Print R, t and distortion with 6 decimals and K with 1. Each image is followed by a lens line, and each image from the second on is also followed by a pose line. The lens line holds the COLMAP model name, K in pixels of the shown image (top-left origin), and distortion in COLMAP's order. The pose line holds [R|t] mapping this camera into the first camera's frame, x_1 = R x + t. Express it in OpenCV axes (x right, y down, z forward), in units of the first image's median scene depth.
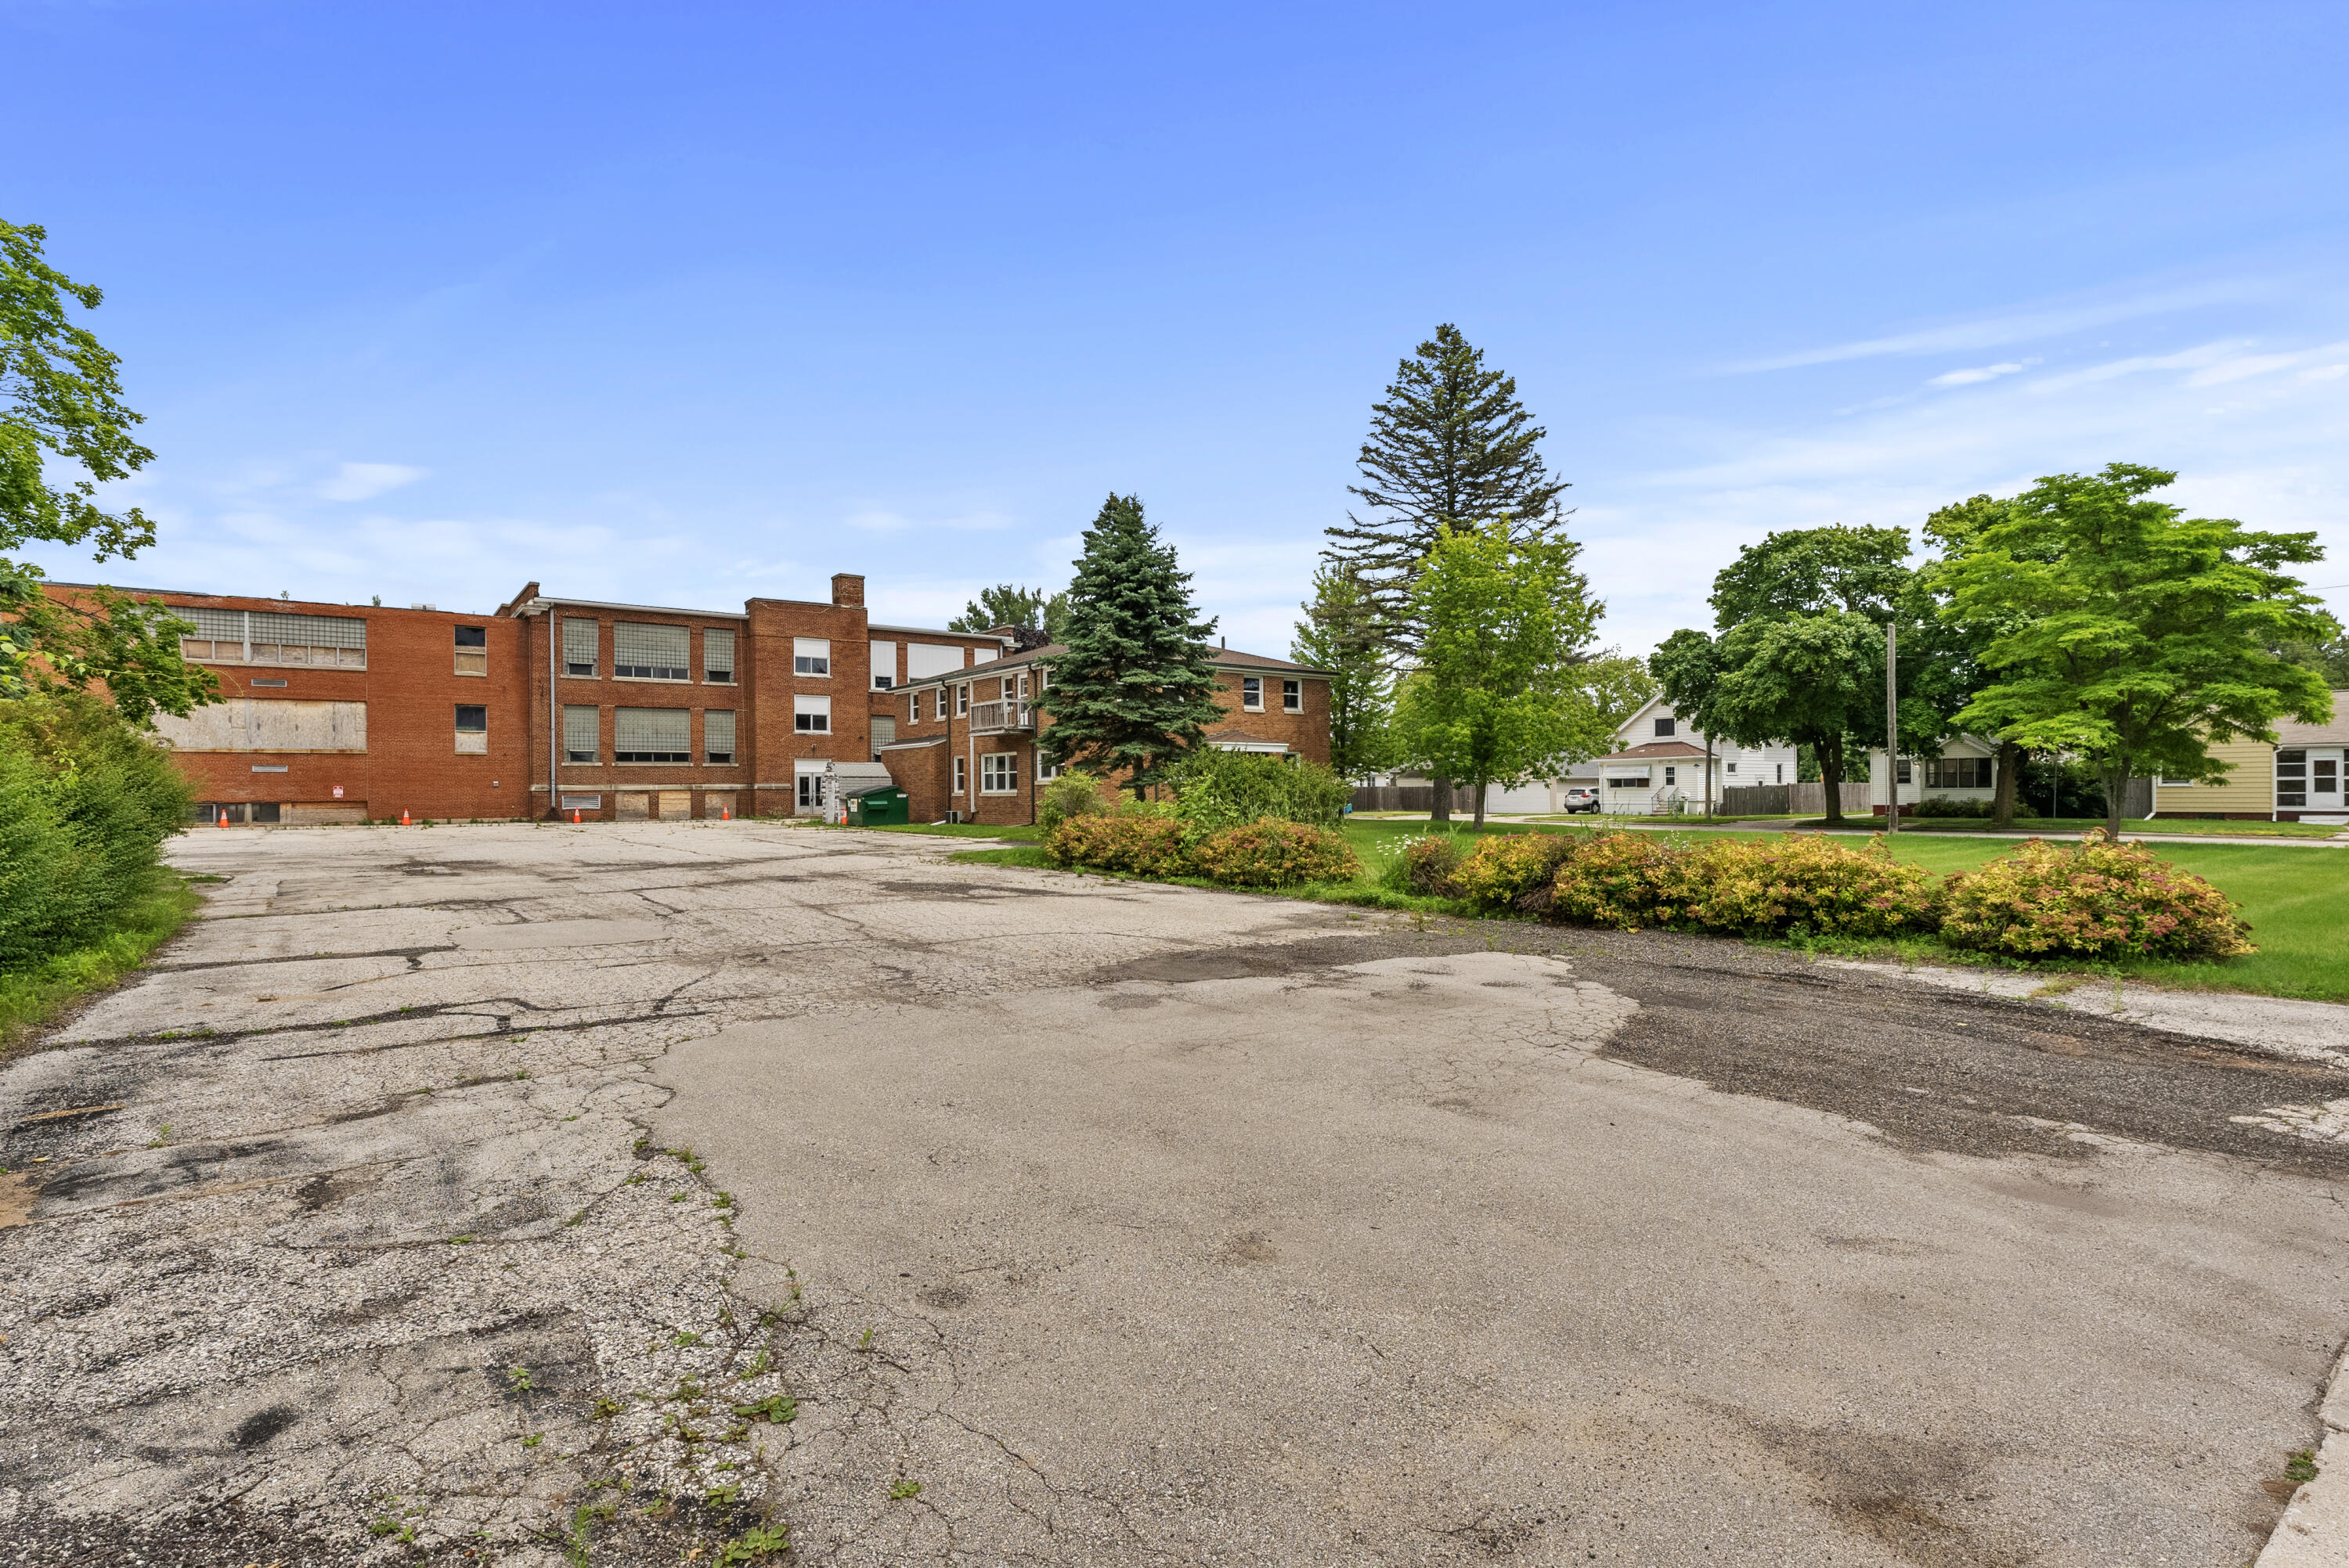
lens RADIAL K [[1125.8, 0, 1174.5], [0, 1125.8, 784.0], [0, 0, 1]] dist [-0.000446, 0.000742]
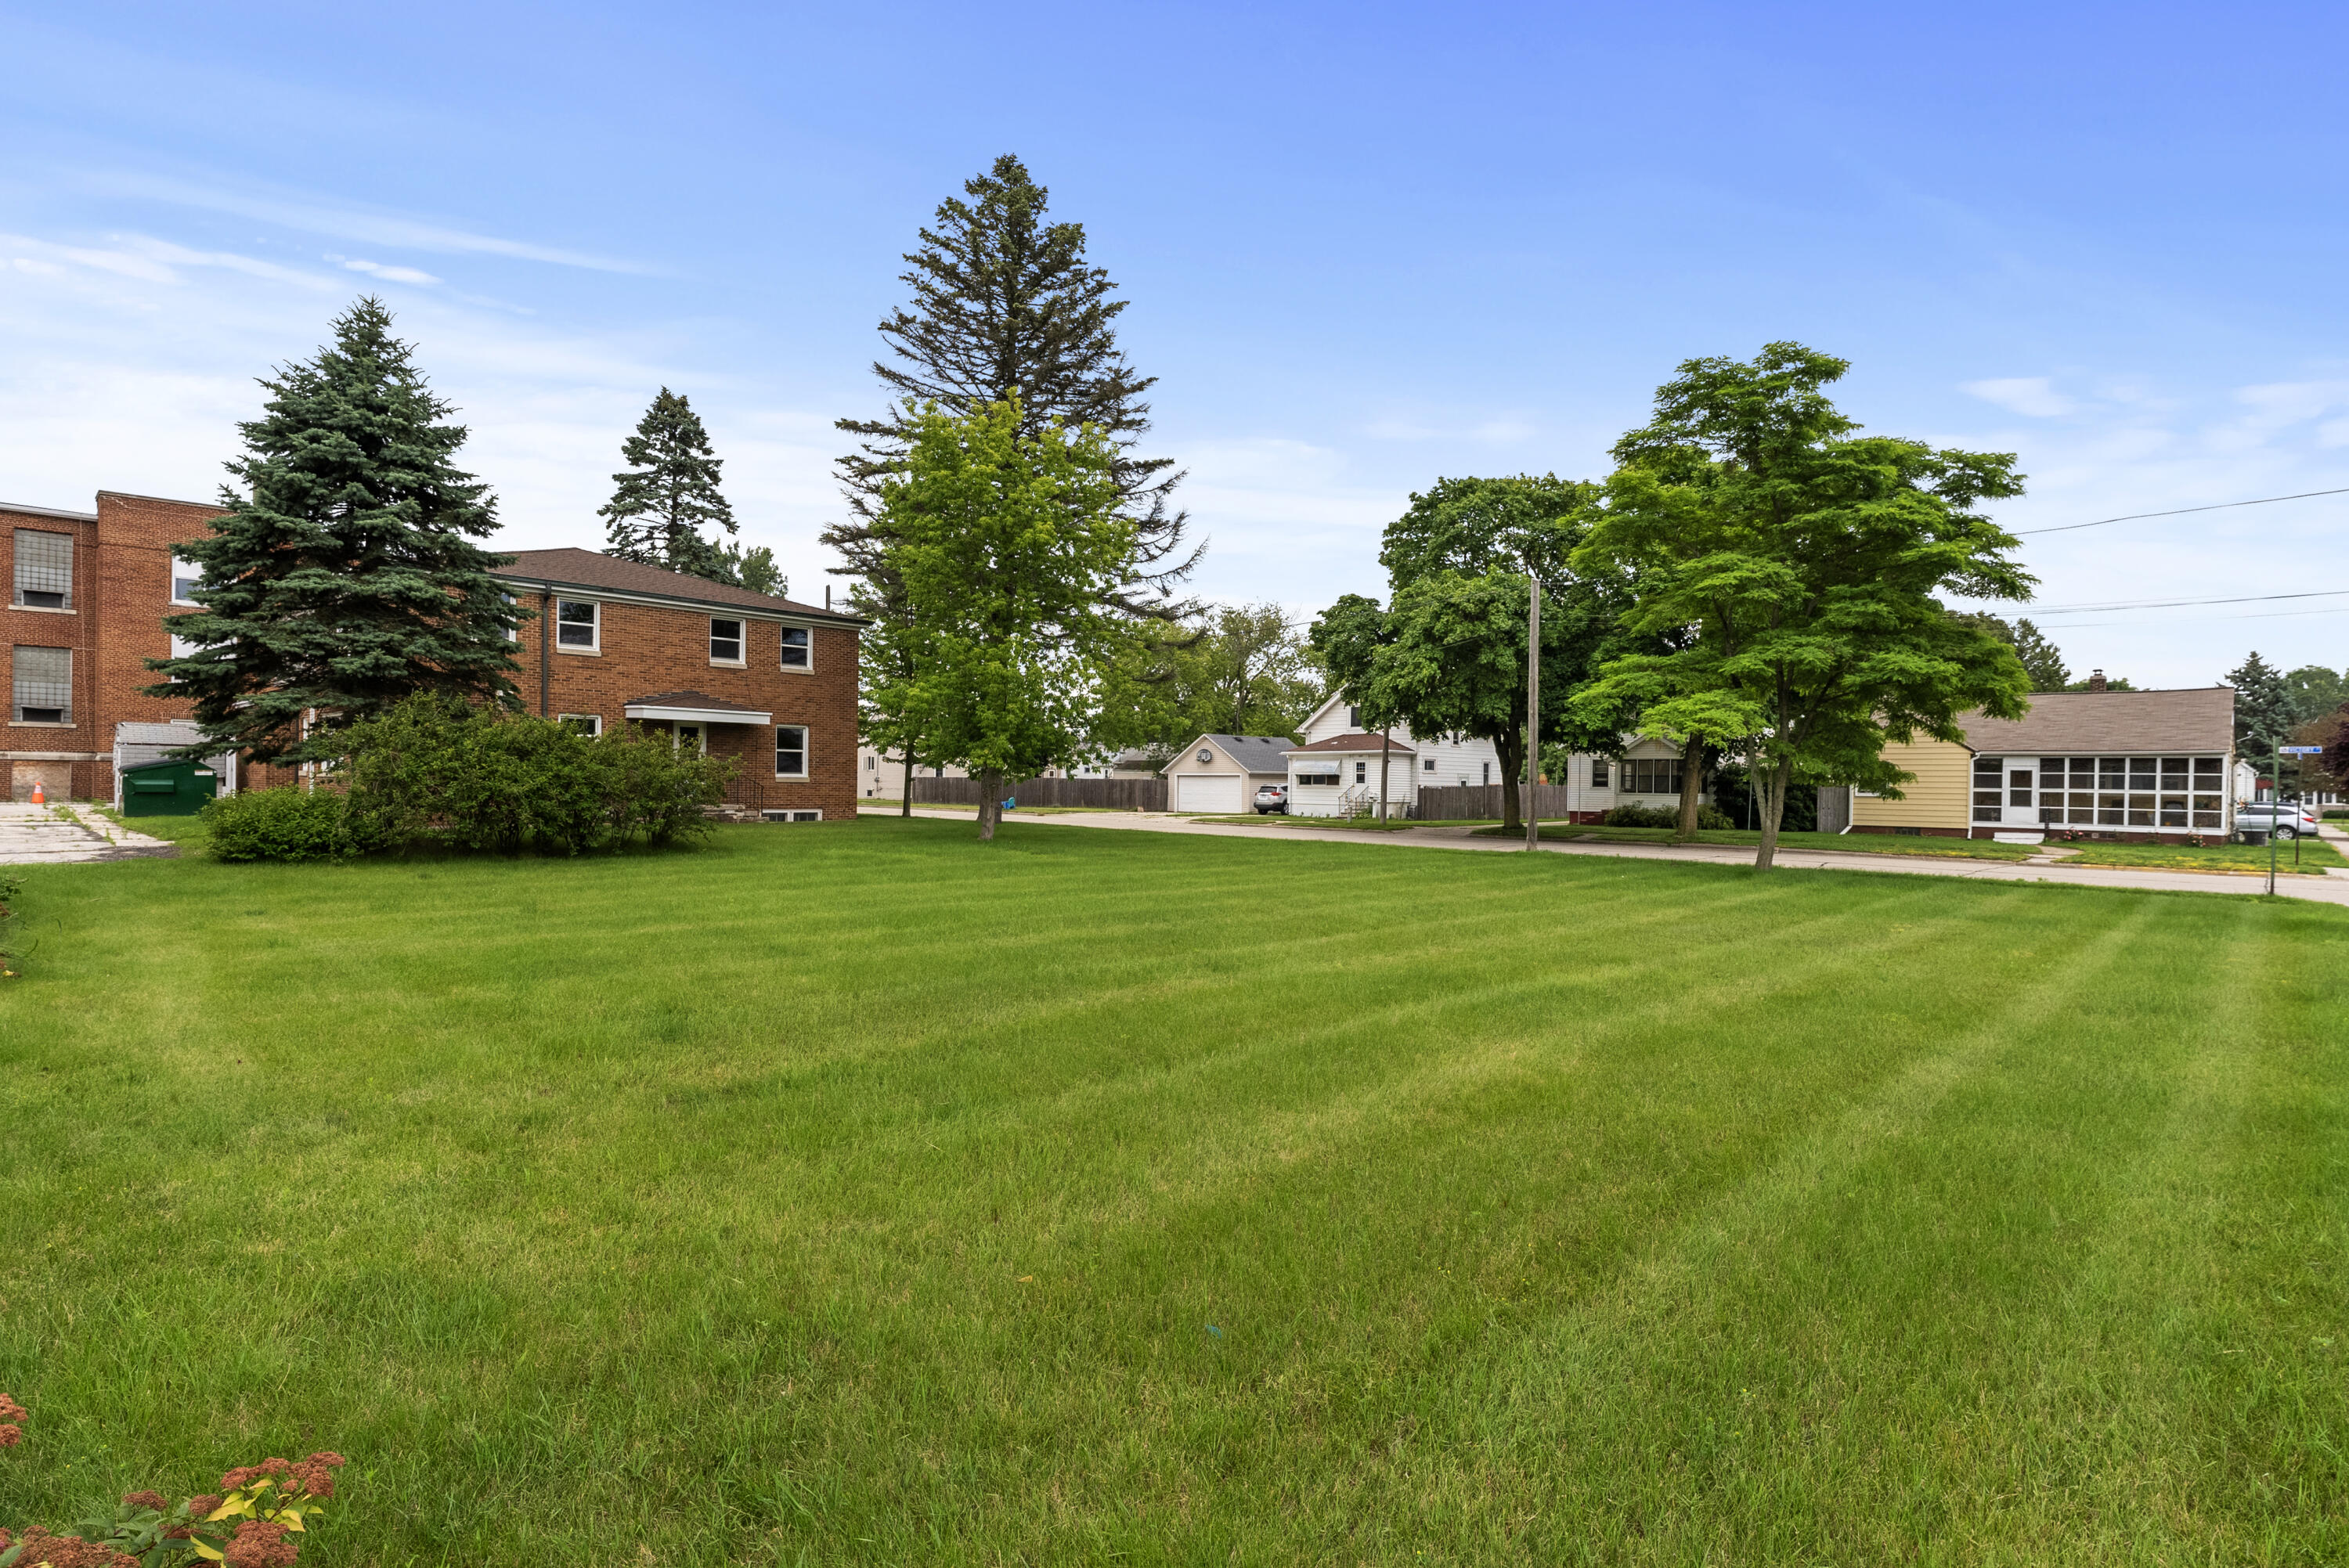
lens RADIAL K [[1145.3, 0, 1175.6], [0, 1145.3, 785.9], [0, 0, 1]] dist [0.000180, 0.000577]
pose [[0.987407, 0.021599, 0.156716, 0.231852], [-0.023013, 0.999709, 0.007211, -0.000088], [-0.156515, -0.010727, 0.987617, 0.222161]]
